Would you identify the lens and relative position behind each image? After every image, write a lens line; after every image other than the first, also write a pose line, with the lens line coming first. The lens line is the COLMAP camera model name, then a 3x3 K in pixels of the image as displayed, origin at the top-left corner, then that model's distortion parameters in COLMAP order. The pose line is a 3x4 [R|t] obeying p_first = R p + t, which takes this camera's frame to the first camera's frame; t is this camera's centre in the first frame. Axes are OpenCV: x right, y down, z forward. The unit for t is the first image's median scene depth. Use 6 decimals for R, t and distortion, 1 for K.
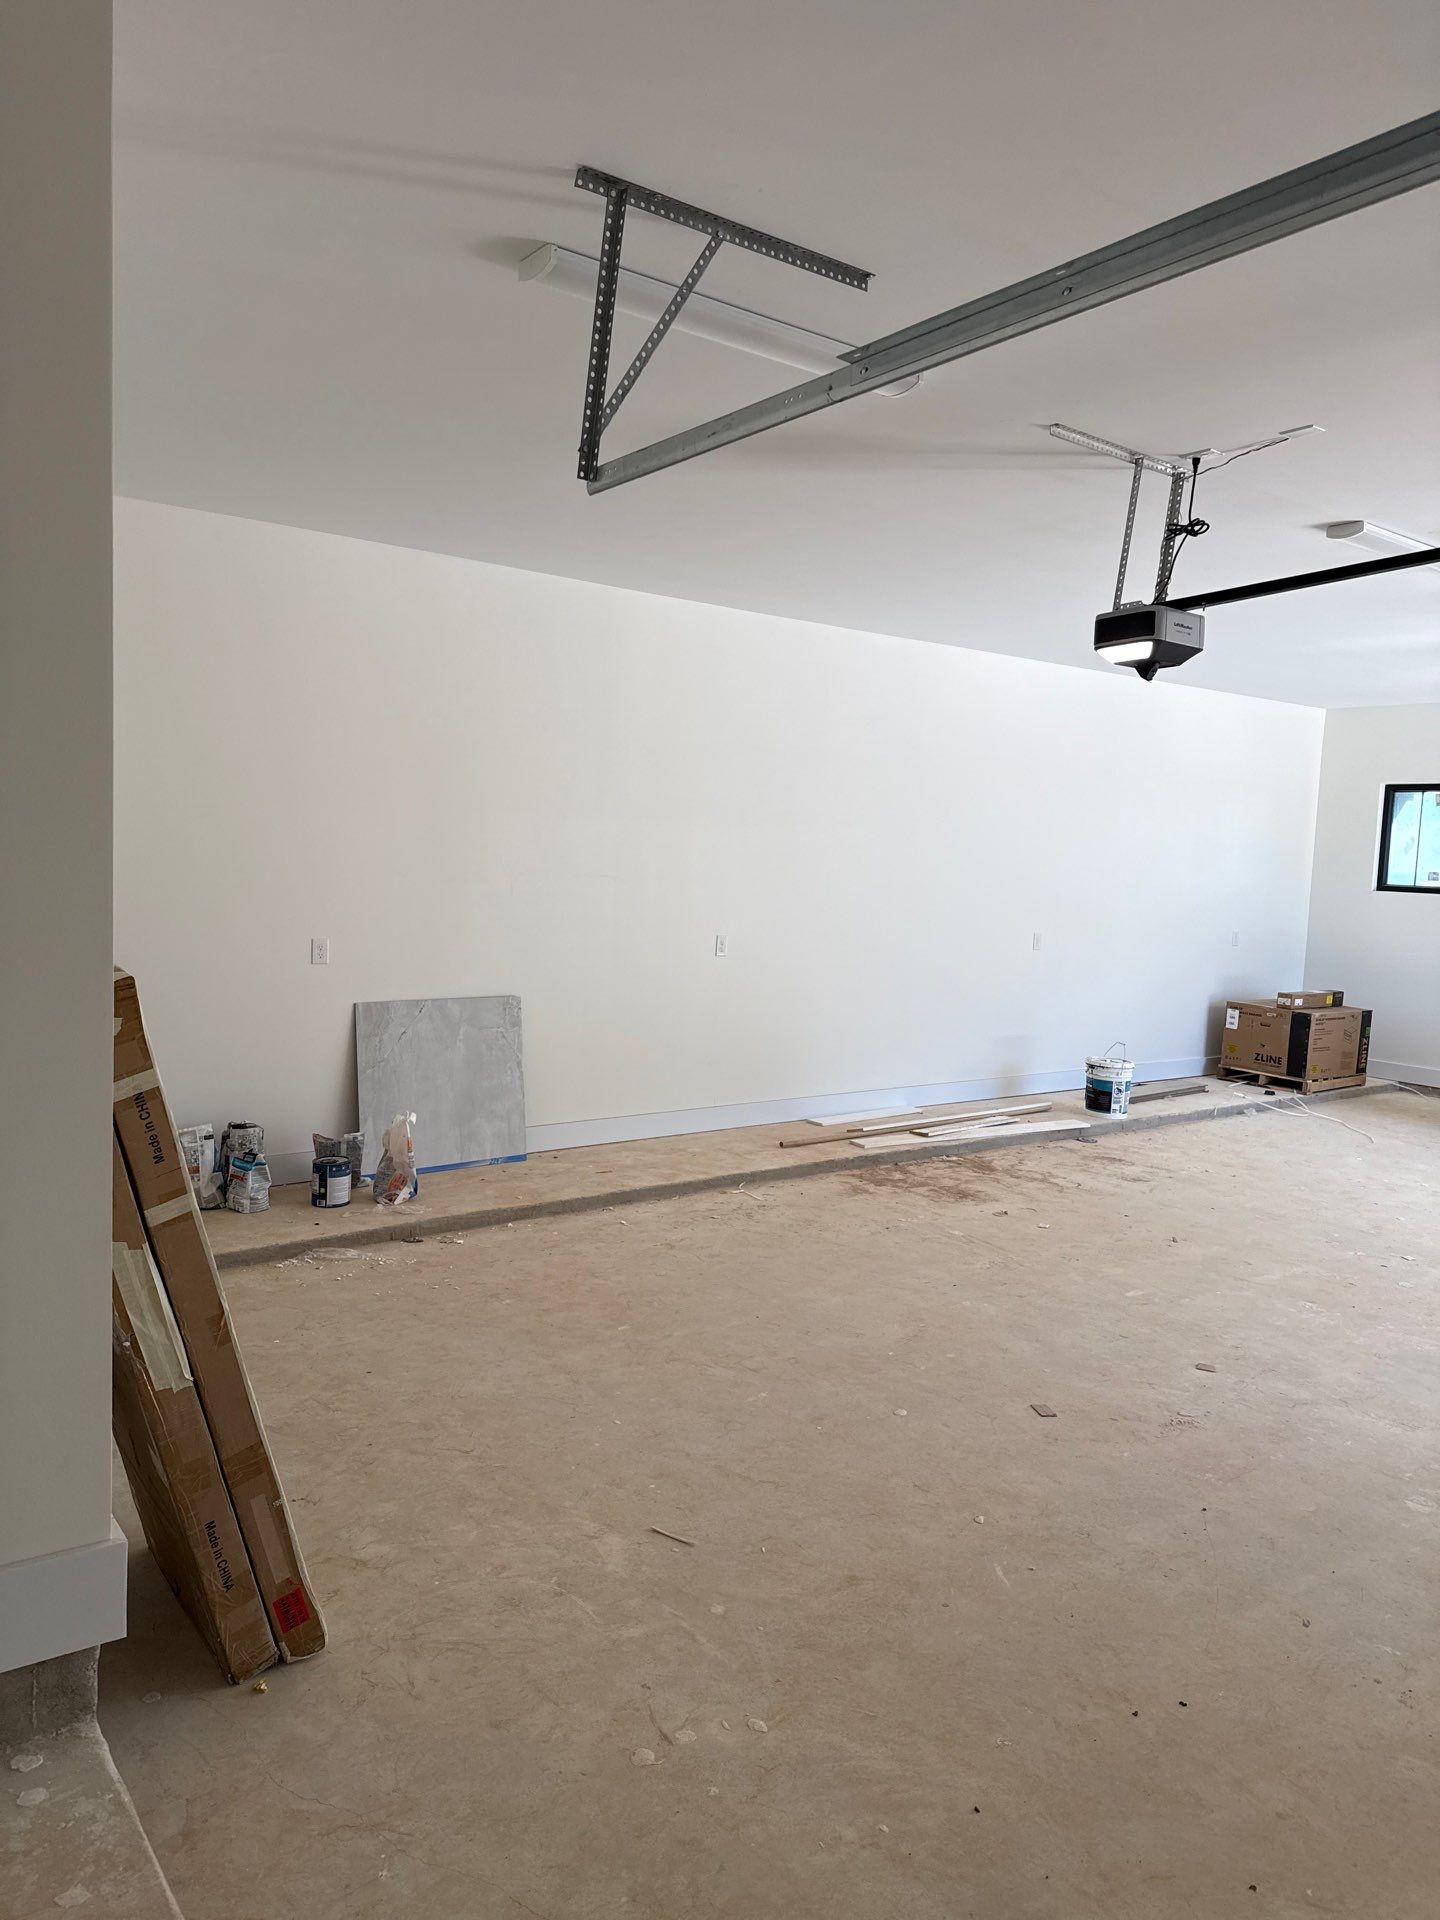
lens RADIAL K [[1333.8, 0, 717.5], [0, 1333.8, 962.4], [0, 0, 1]] dist [0.069717, -0.105944]
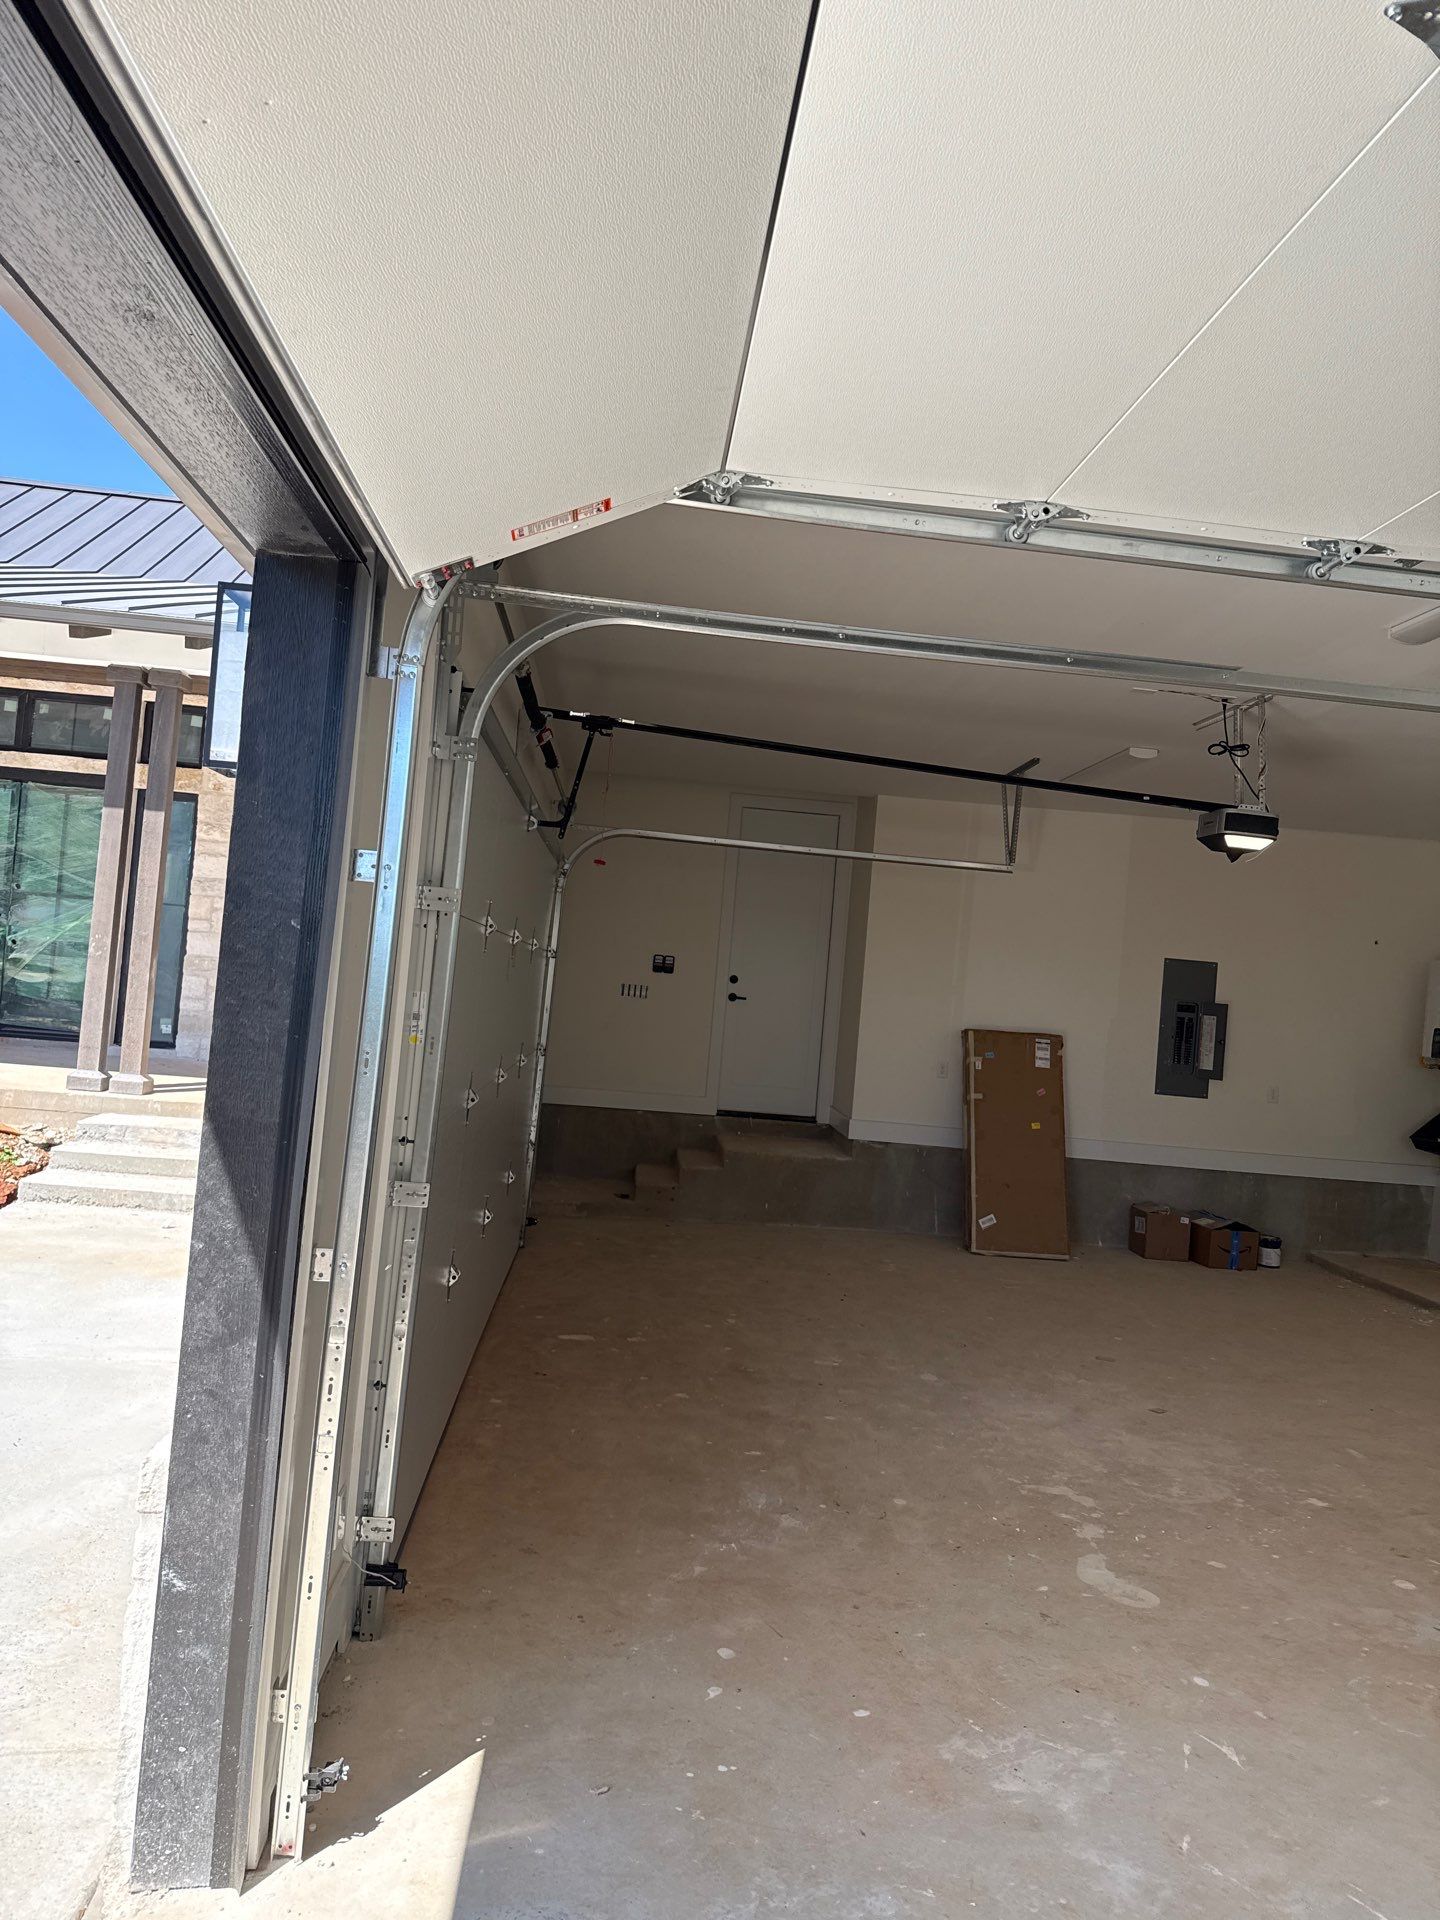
lens RADIAL K [[1322.8, 0, 735.7], [0, 1322.8, 946.6], [0, 0, 1]] dist [0.164701, -0.286498]
pose [[-0.524416, -0.111293, -0.844157, 0.977542], [-0.174230, 0.984469, -0.021554, -0.009846], [0.833446, 0.135774, -0.535662, 0.766466]]
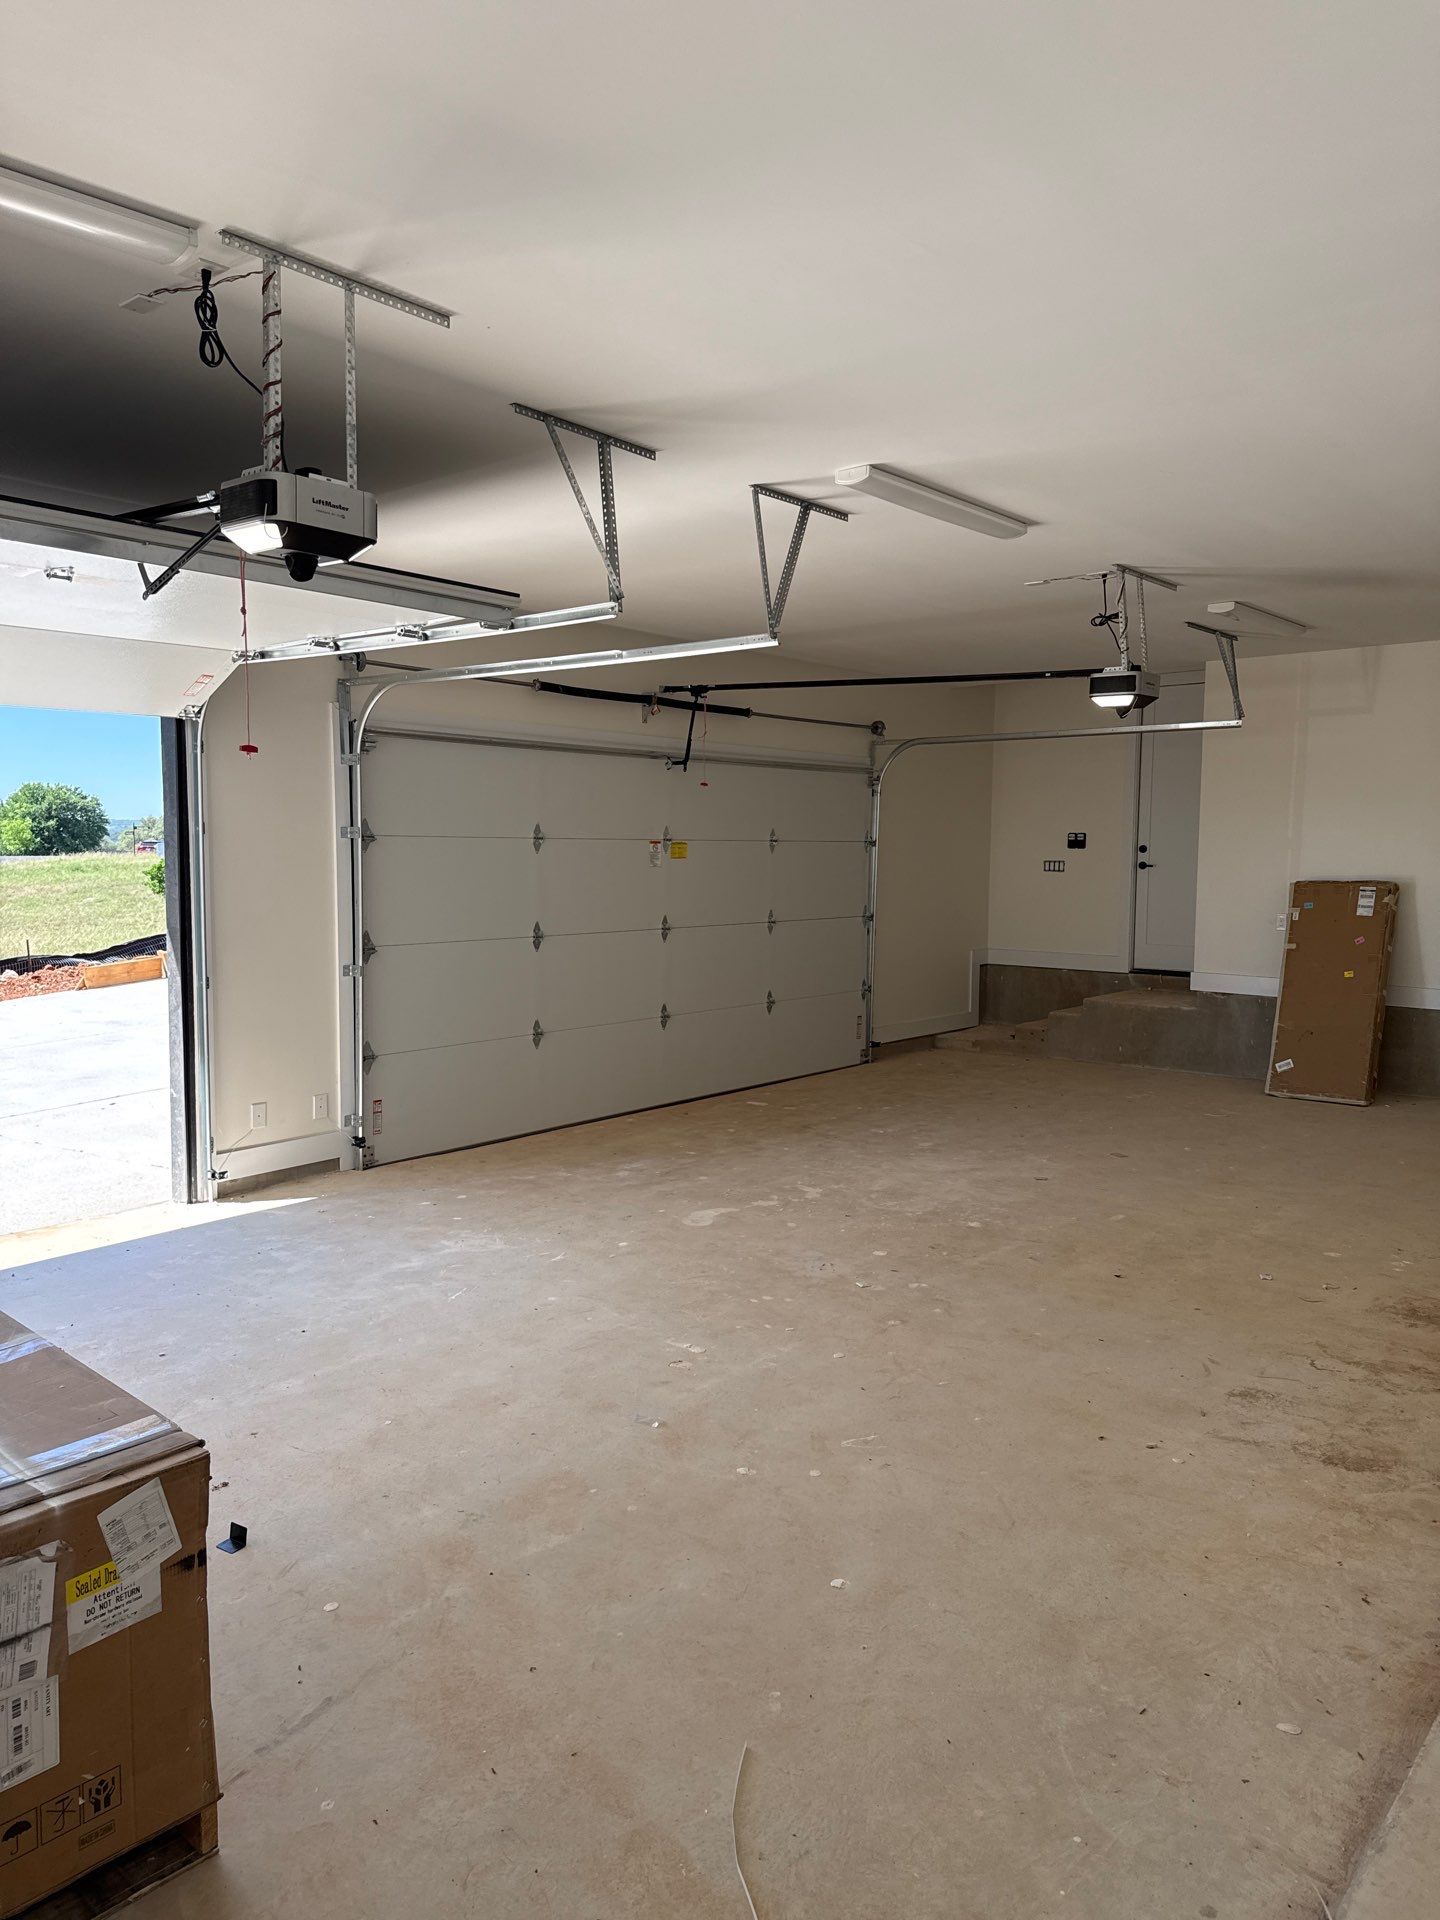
lens RADIAL K [[1332.8, 0, 719.2], [0, 1332.8, 948.8], [0, 0, 1]] dist [0.106785, -0.157908]
pose [[-0.976098, -0.027167, -0.215625, 0.622279], [-0.060986, 0.986531, 0.151778, -0.092543], [0.208598, 0.161300, -0.964608, 1.392562]]
